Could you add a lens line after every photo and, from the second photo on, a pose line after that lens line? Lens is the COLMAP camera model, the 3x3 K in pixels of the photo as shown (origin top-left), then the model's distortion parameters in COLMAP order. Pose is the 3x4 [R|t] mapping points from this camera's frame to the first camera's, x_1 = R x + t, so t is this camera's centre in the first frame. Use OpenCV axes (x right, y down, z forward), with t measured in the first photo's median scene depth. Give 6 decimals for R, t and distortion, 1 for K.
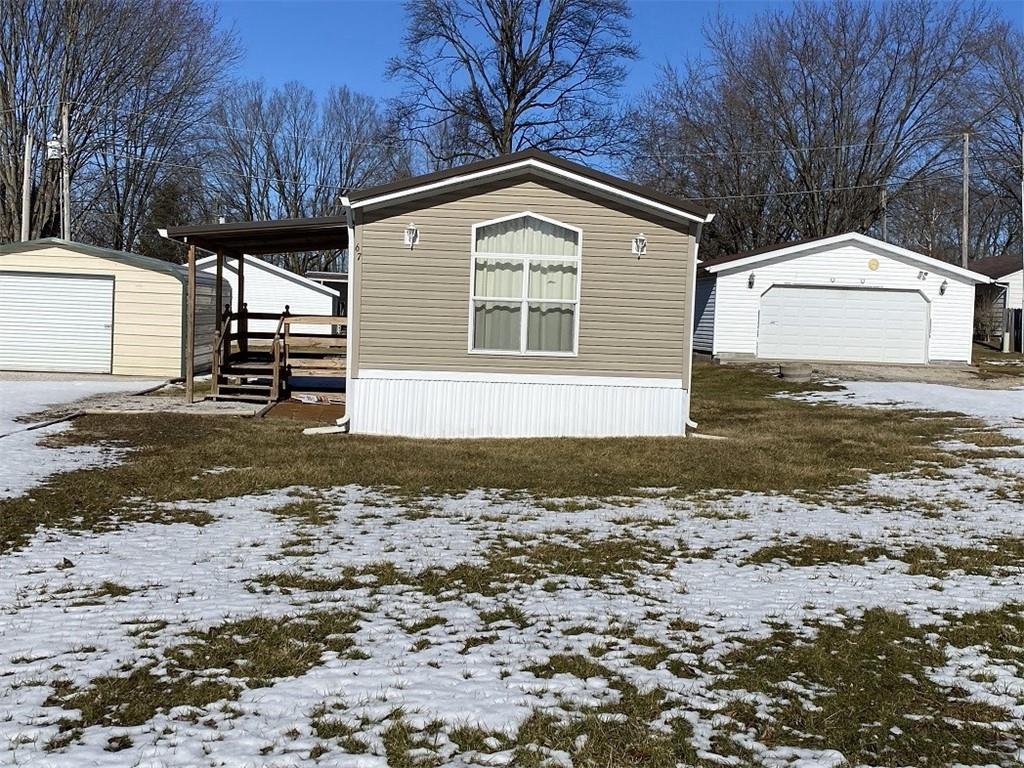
lens RADIAL K [[1159.7, 0, 497.6], [0, 1159.7, 383.2], [0, 0, 1]] dist [-0.007163, -0.024751]
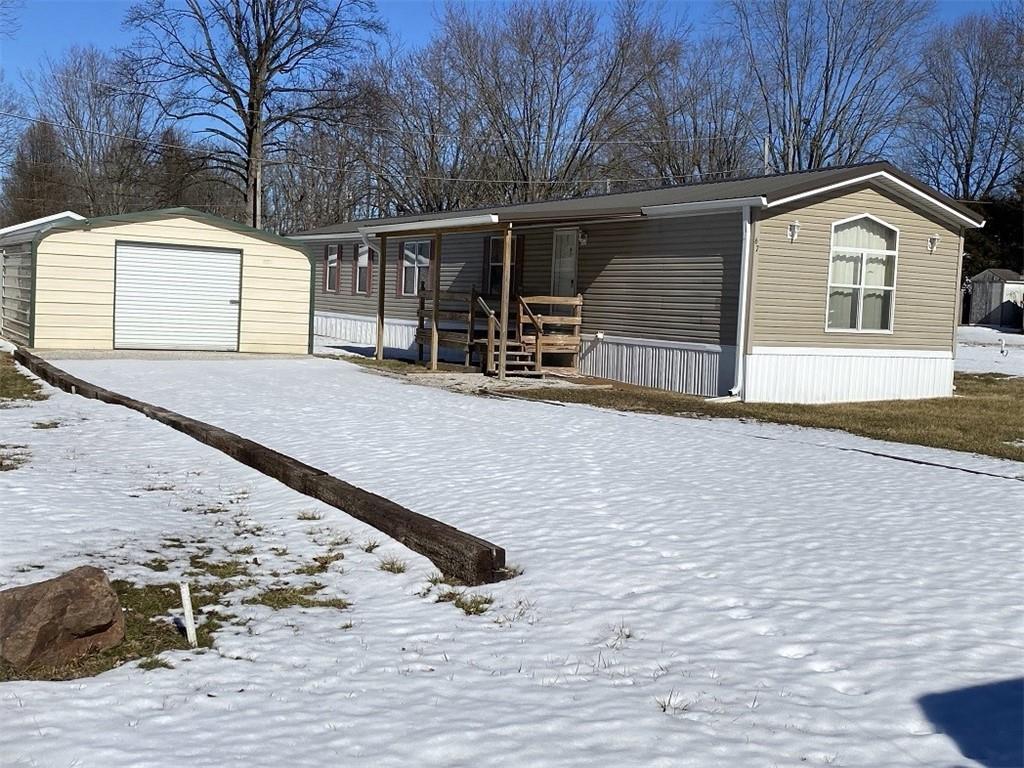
lens RADIAL K [[1159.7, 0, 497.6], [0, 1159.7, 383.2], [0, 0, 1]] dist [-0.007163, -0.024751]
pose [[0.915016, -0.024784, 0.402656, -0.808449], [0.012858, 0.999396, 0.032295, -0.015336], [-0.403213, -0.024373, 0.914781, 0.045831]]
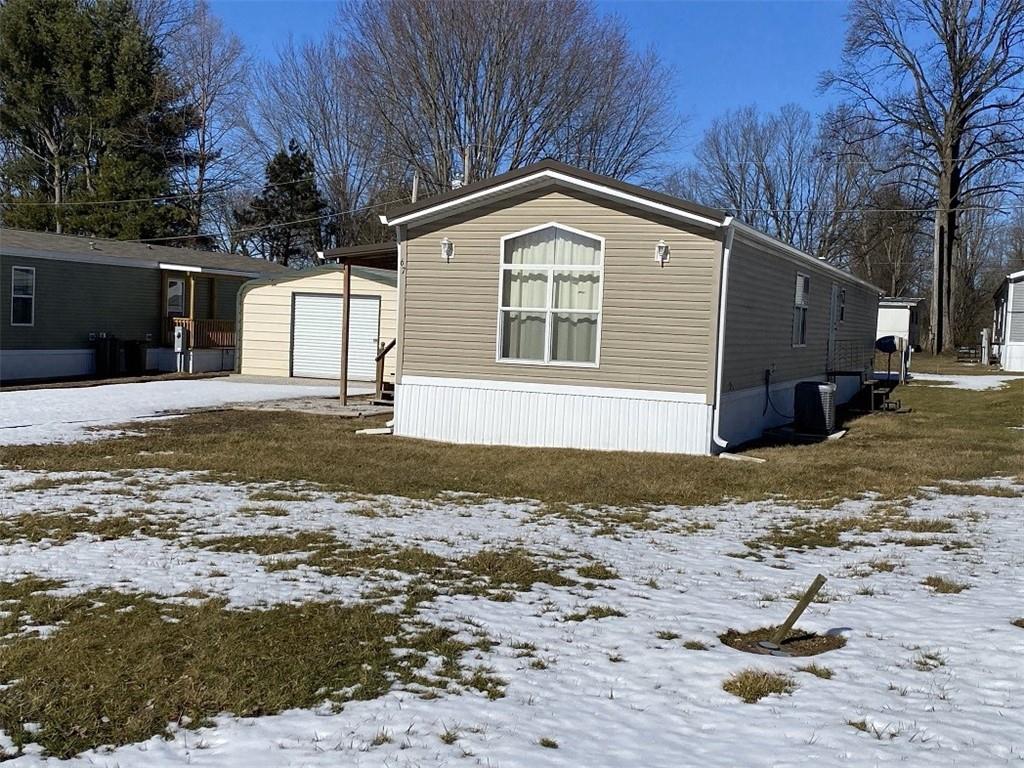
lens RADIAL K [[1159.7, 0, 497.6], [0, 1159.7, 383.2], [0, 0, 1]] dist [-0.007163, -0.024751]
pose [[0.876311, 0.023602, -0.481166, 0.466822], [-0.034898, 0.999285, -0.014541, 0.007466], [0.480479, 0.029534, 0.876509, 0.101882]]
